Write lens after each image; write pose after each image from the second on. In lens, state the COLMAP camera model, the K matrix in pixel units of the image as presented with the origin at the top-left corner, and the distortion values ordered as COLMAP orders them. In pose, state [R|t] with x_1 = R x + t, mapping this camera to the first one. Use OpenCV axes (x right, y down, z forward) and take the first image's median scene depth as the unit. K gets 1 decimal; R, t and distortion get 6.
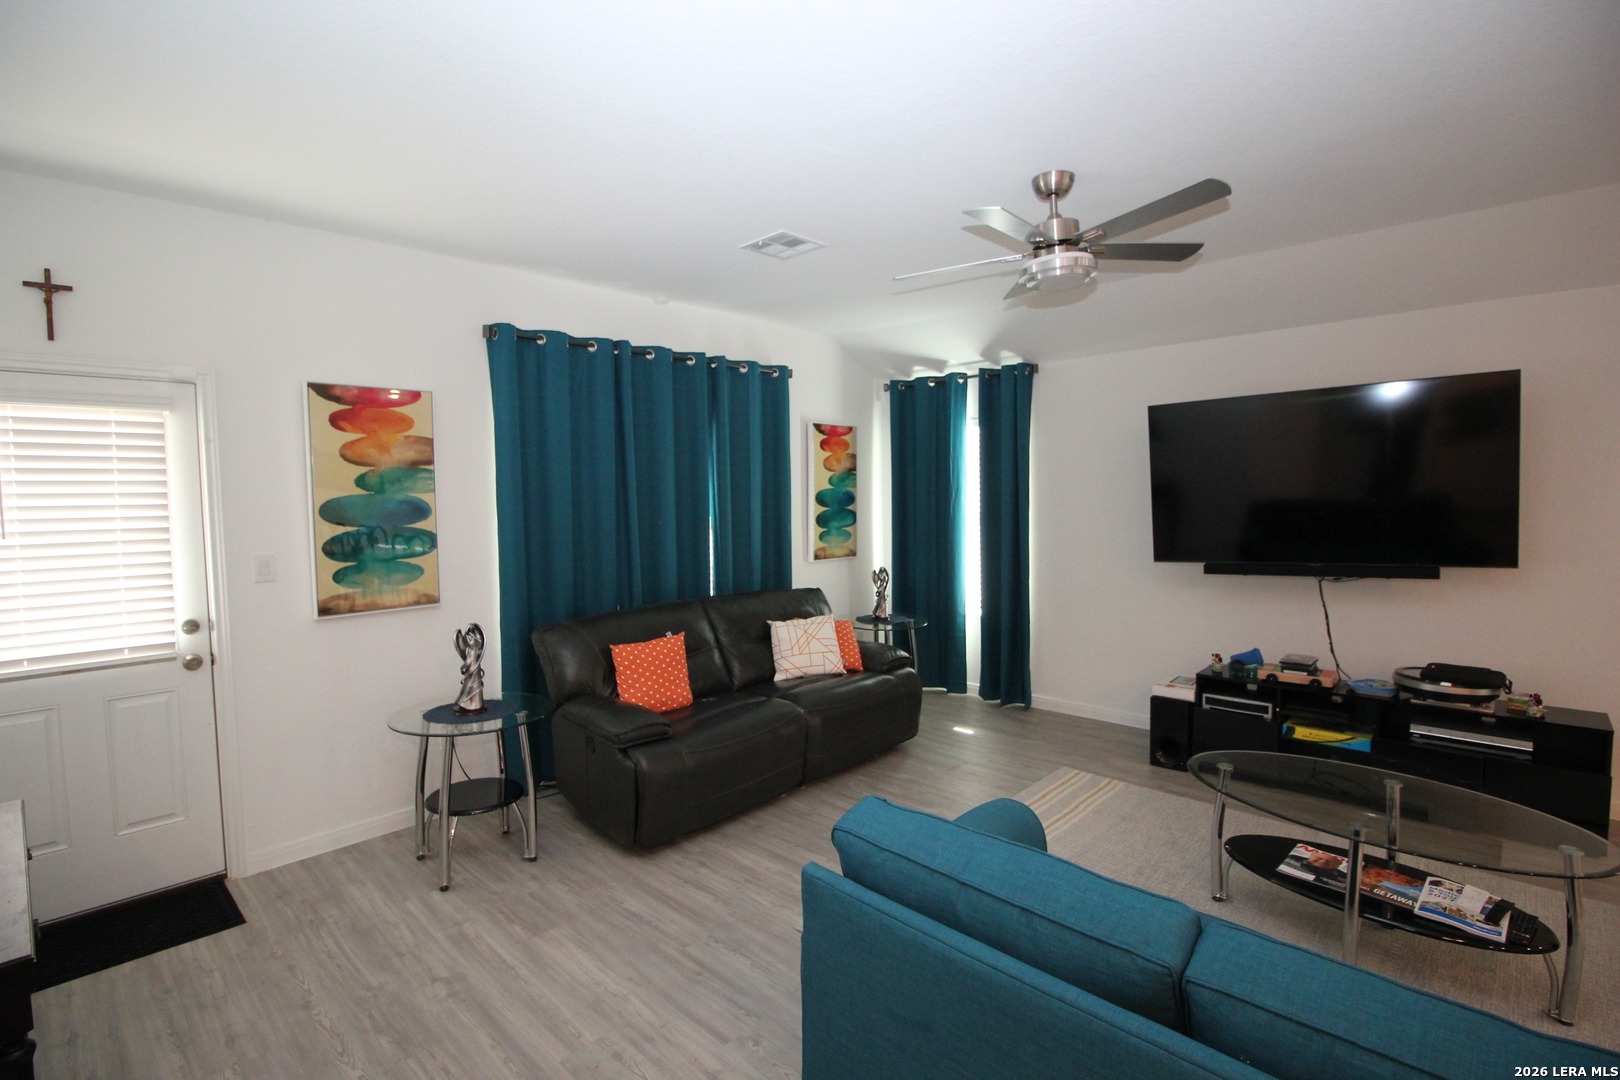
lens RADIAL K [[745.3, 0, 807.3], [0, 745.3, 539.6], [0, 0, 1]] dist [-0.003609, -0.010441]
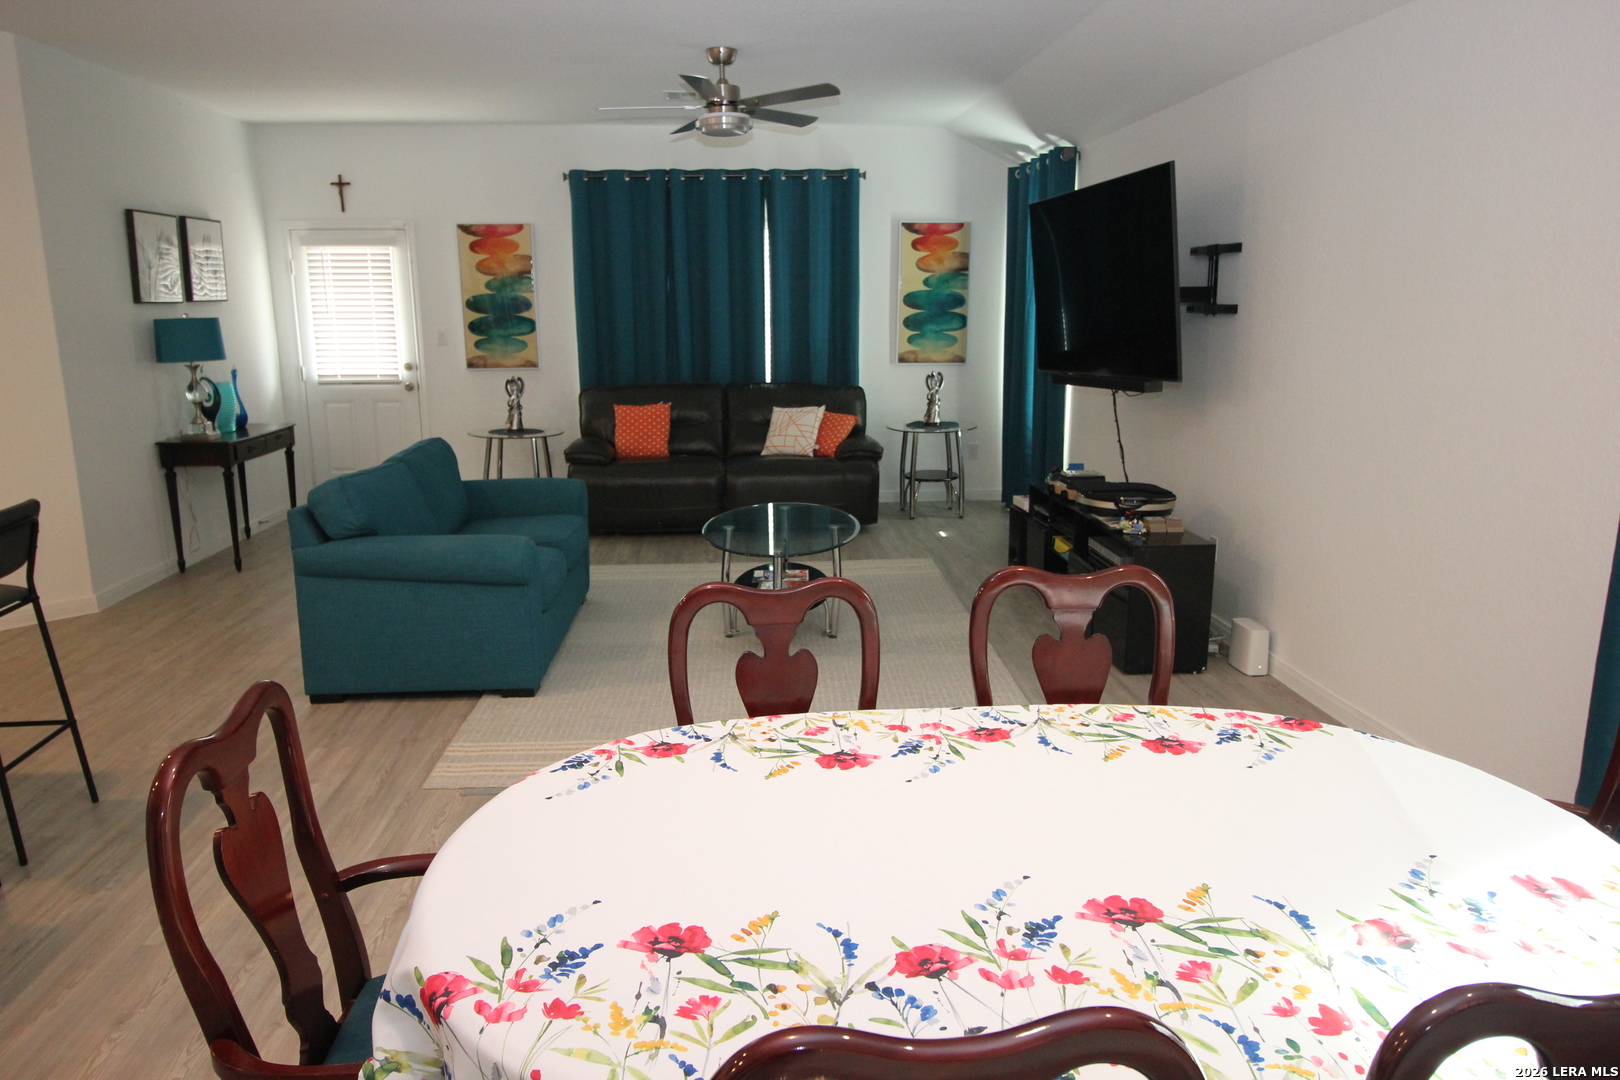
lens RADIAL K [[1154.3, 0, 808.2], [0, 1154.3, 546.8], [0, 0, 1]] dist [0.005953, 0.001701]
pose [[0.738958, 0.150616, -0.656701, 1.560924], [-0.046884, 0.983825, 0.172886, 0.013141], [0.672118, -0.096967, 0.734067, -0.400277]]
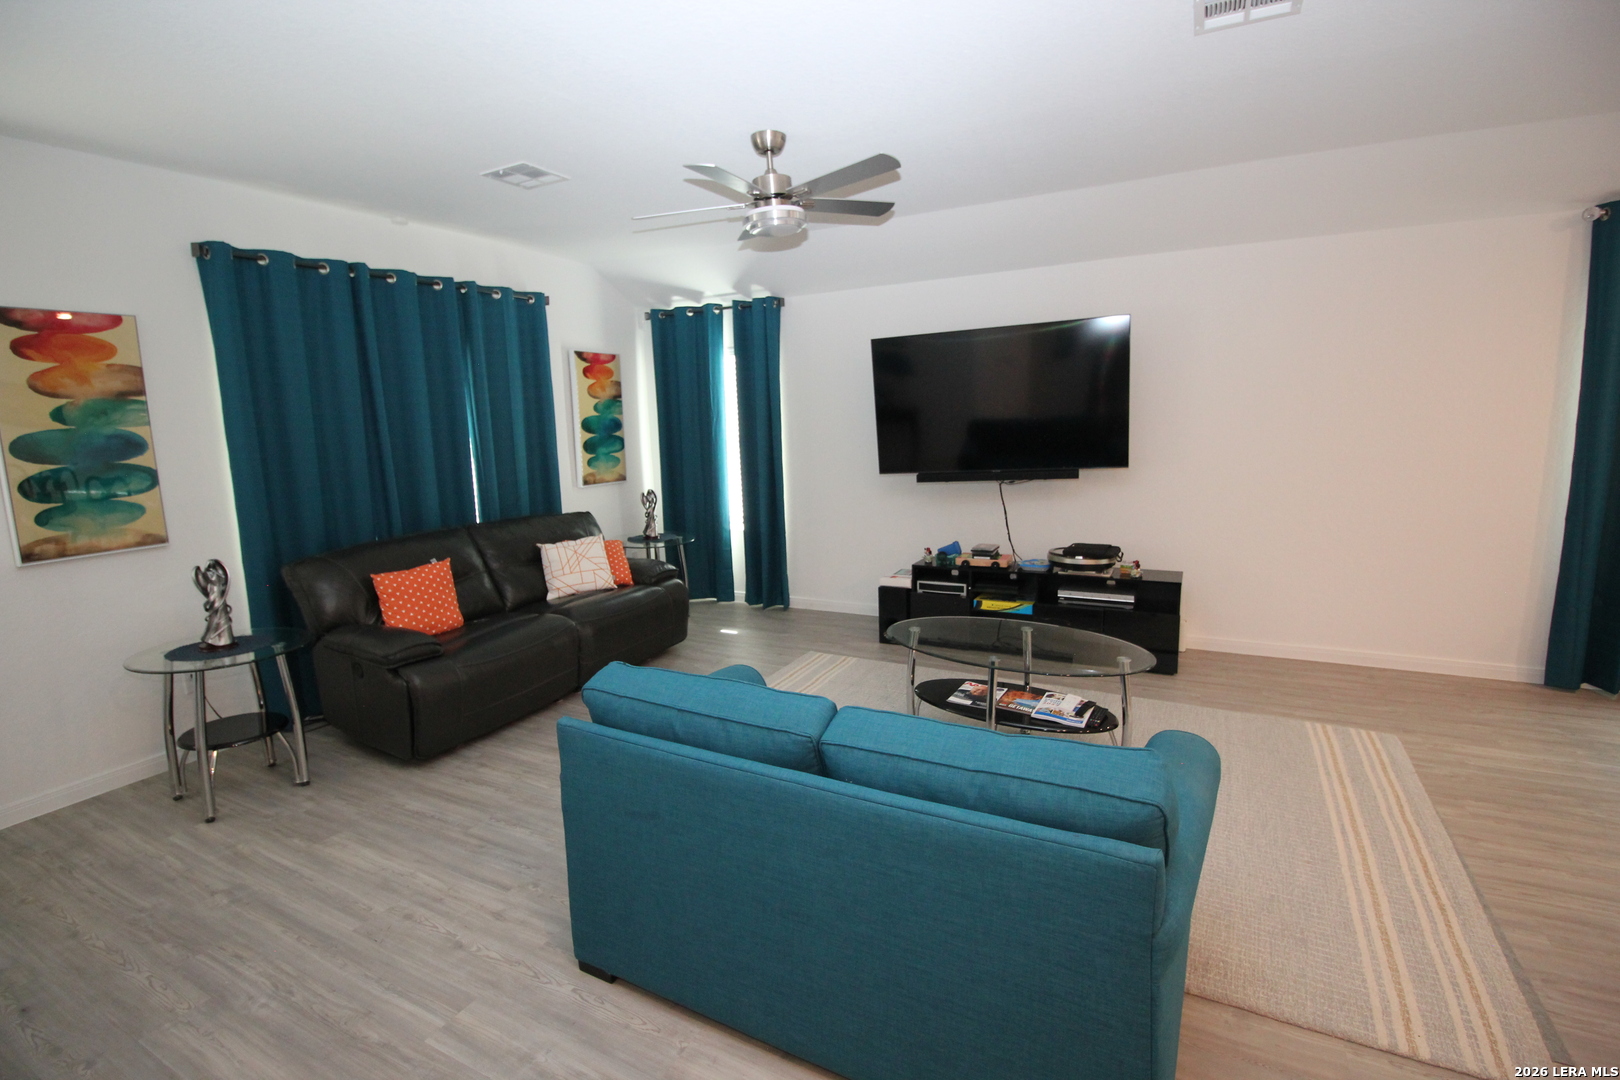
lens RADIAL K [[745.3, 0, 802.7], [0, 745.3, 535.1], [0, 0, 1]] dist [-0.003609, -0.010441]
pose [[0.961879, -0.056605, 0.267553, 0.033770], [0.032285, 0.995007, 0.094440, 0.013196], [-0.271563, -0.082202, 0.958904, -0.128207]]
